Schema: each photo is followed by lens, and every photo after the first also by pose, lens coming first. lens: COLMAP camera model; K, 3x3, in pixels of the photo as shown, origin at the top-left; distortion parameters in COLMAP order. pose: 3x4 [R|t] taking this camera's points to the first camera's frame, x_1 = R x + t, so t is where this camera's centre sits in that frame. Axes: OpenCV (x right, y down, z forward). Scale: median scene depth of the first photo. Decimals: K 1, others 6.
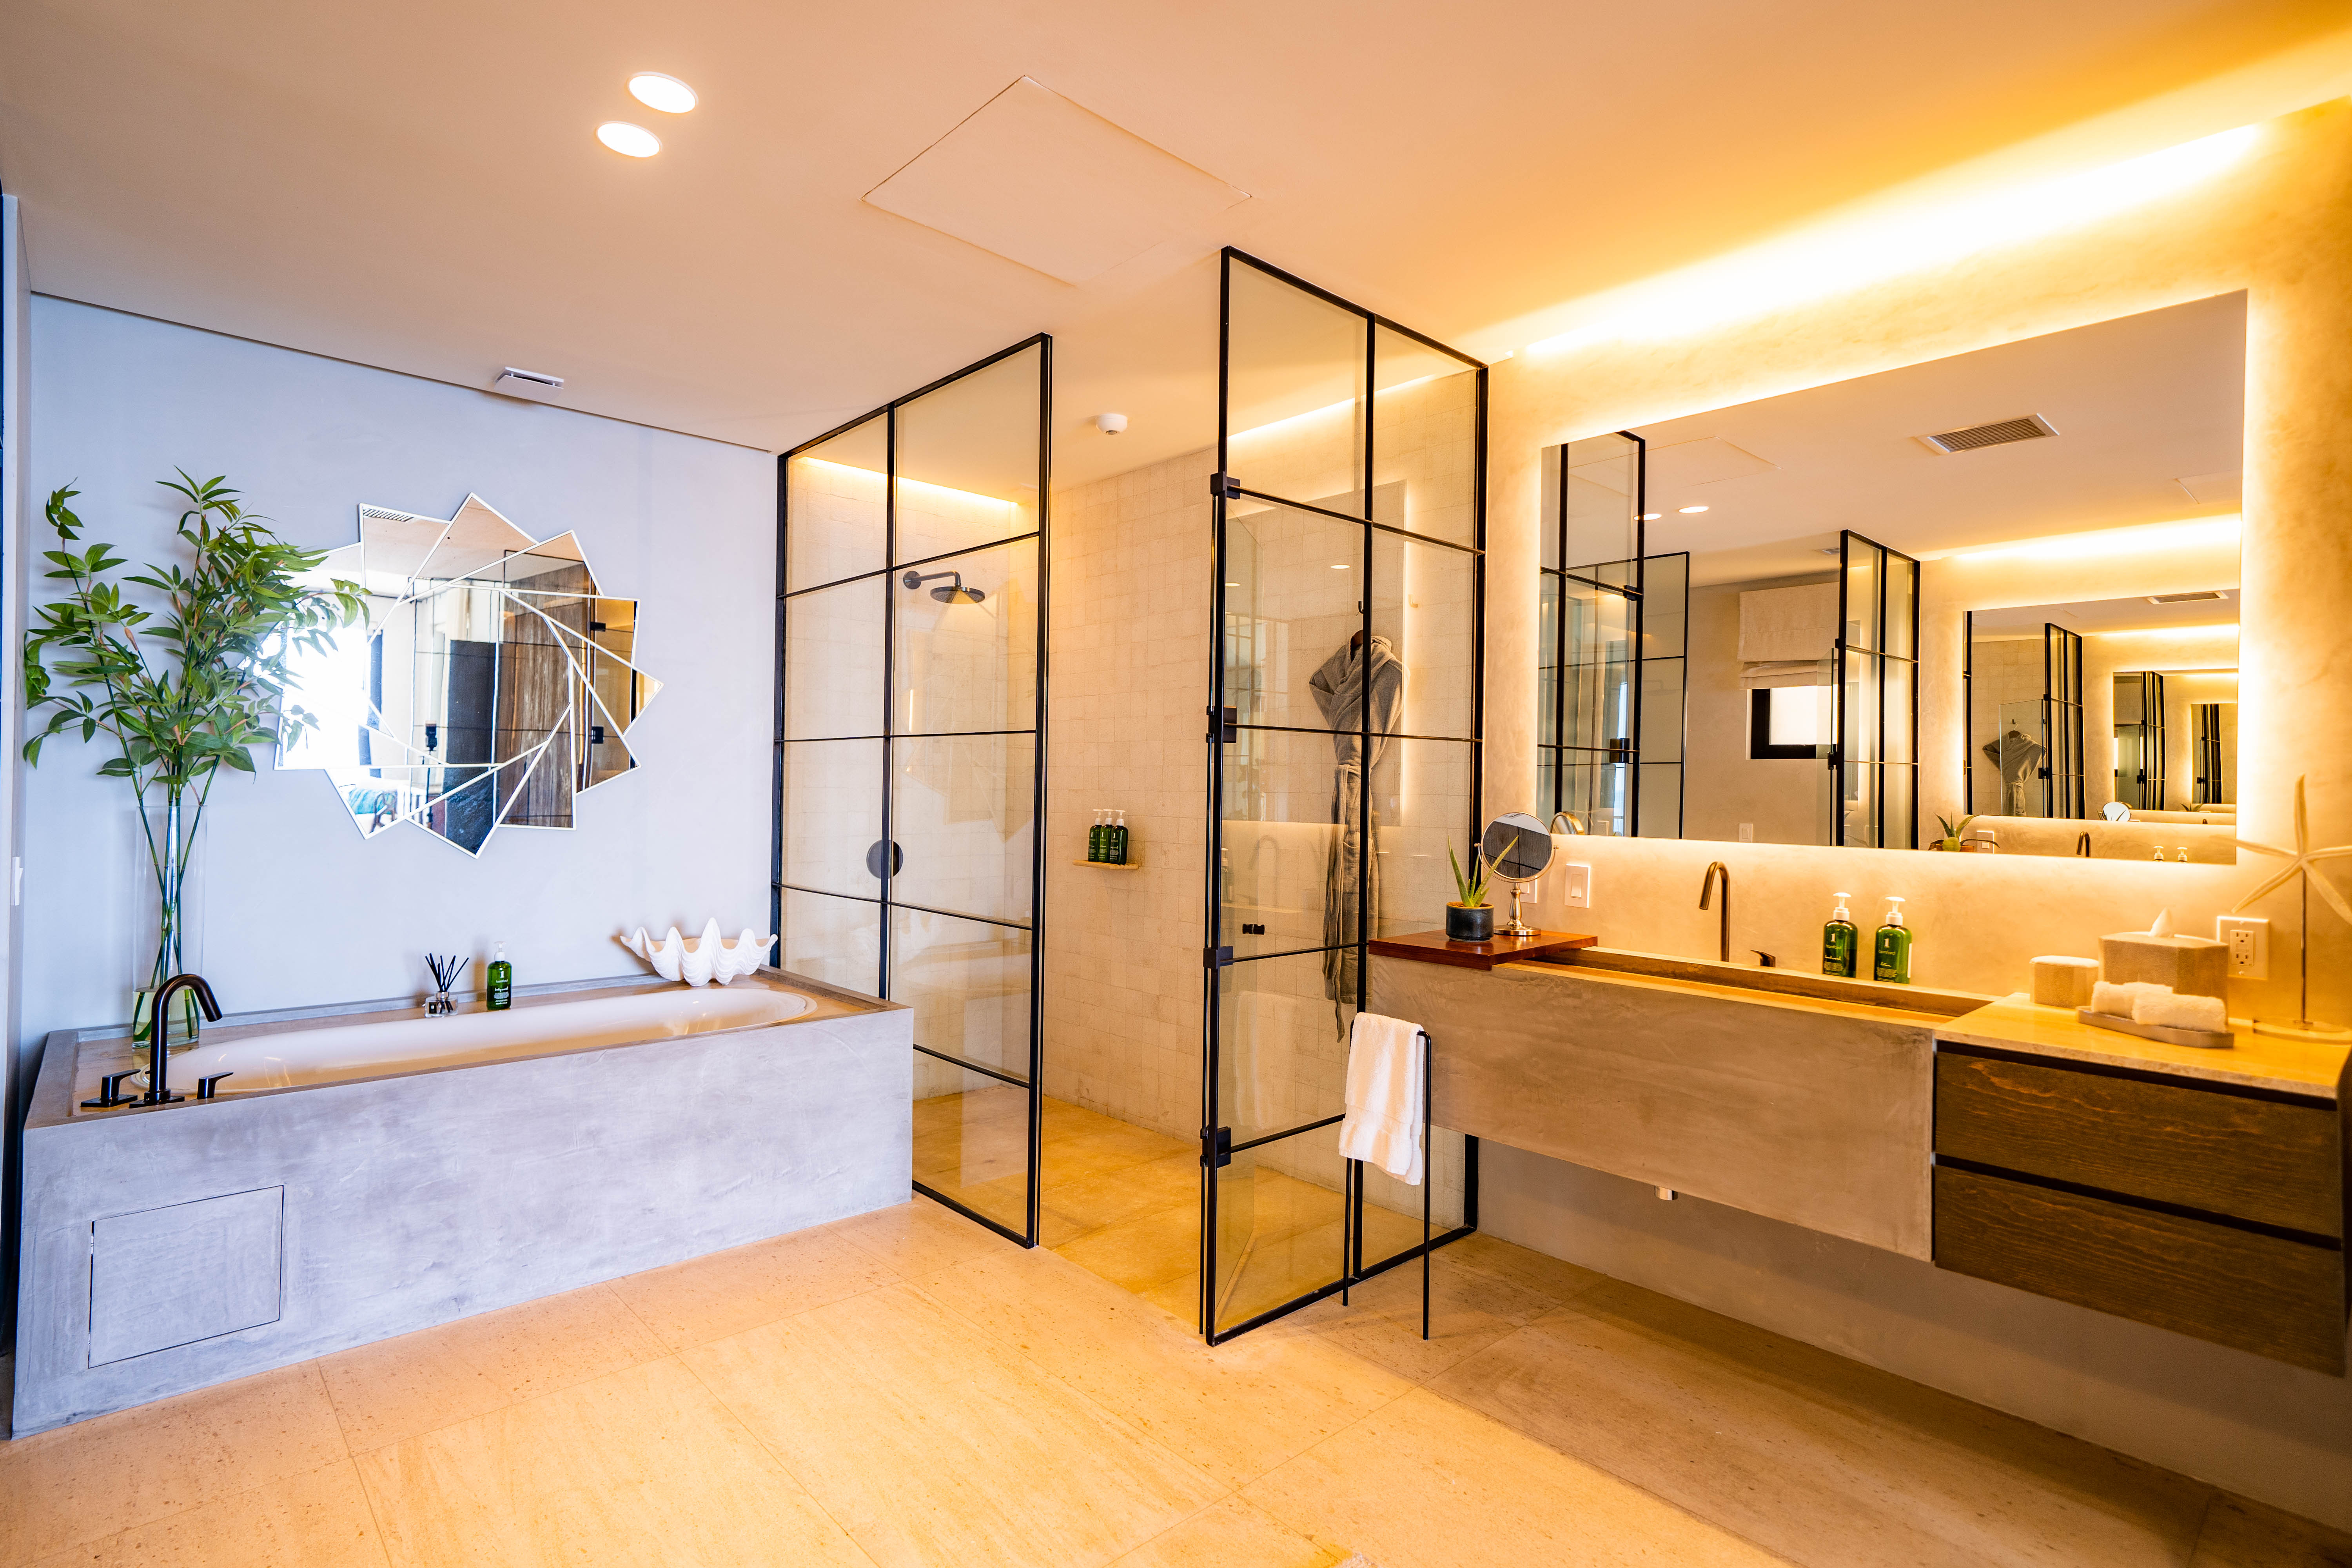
lens RADIAL K [[1152.7, 0, 1172.8], [0, 1152.7, 784.7], [0, 0, 1]] dist [0.018515, 0.000295]
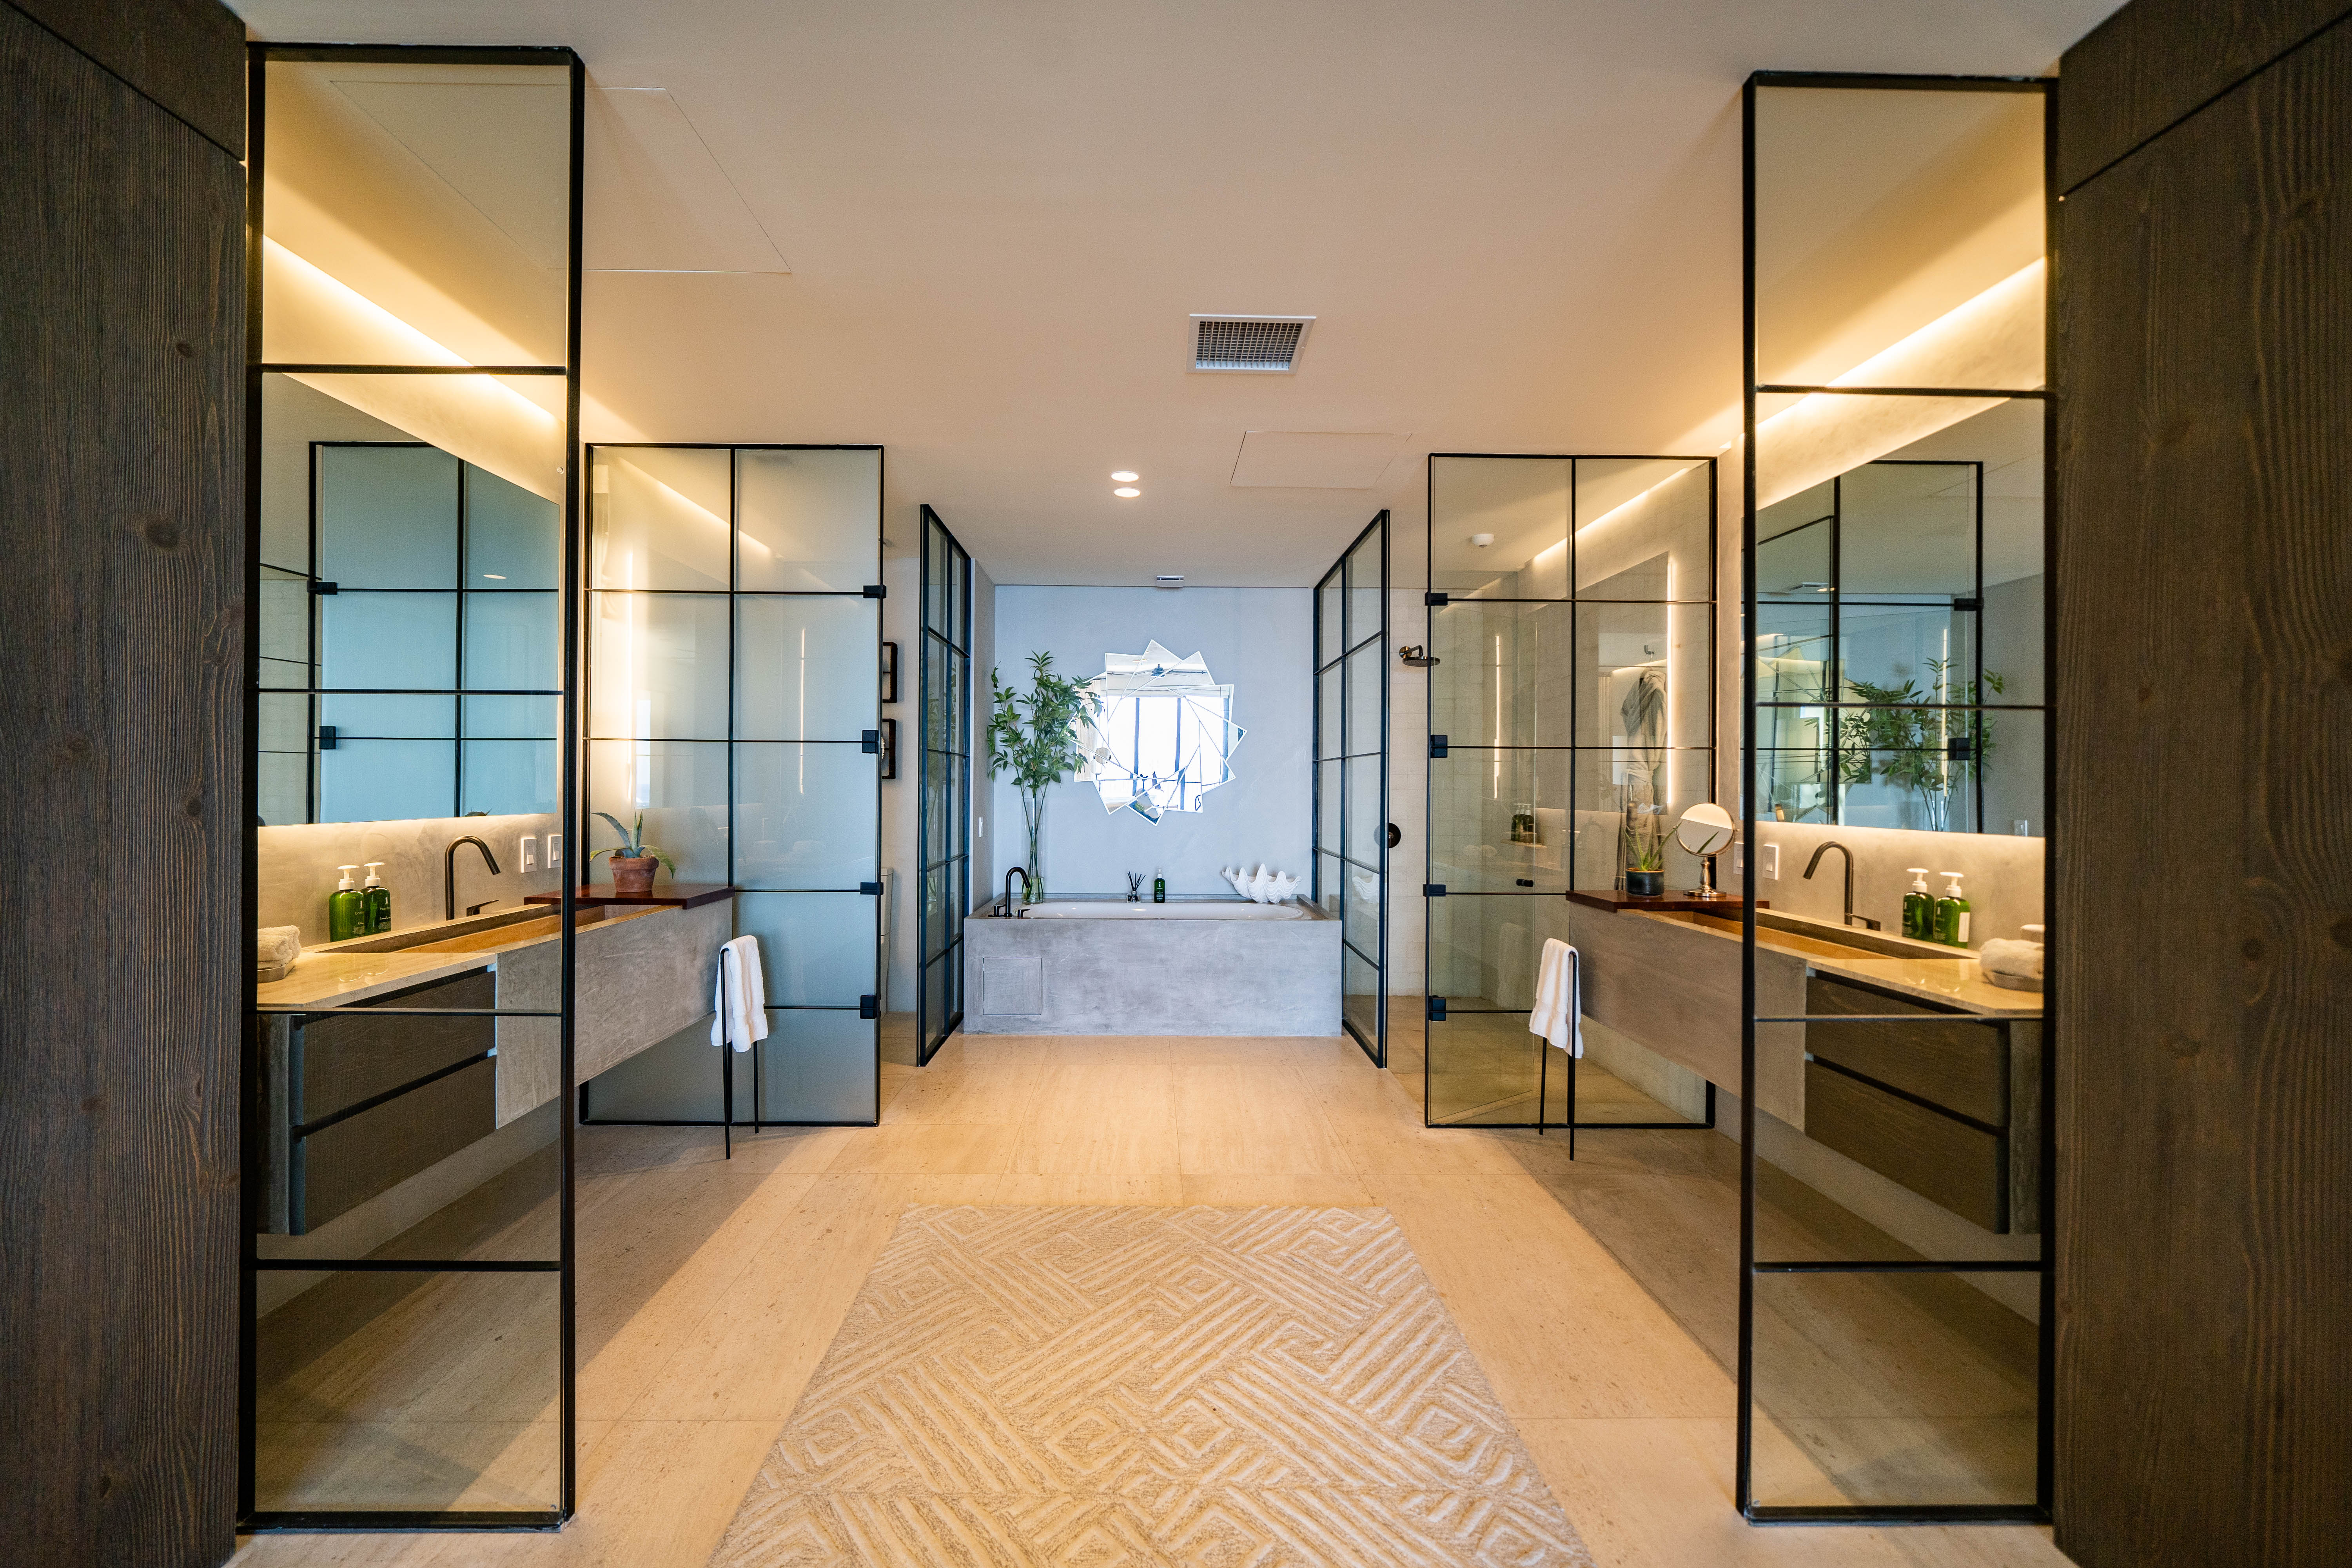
lens RADIAL K [[937.7, 0, 1174.1], [0, 937.7, 785.2], [0, 0, 1]] dist [-0.000908, 0.000022]
pose [[0.753383, -0.009168, -0.657518, 0.621102], [0.005108, 0.999954, -0.008090, 0.010533], [0.657562, 0.002736, 0.753396, -0.225062]]
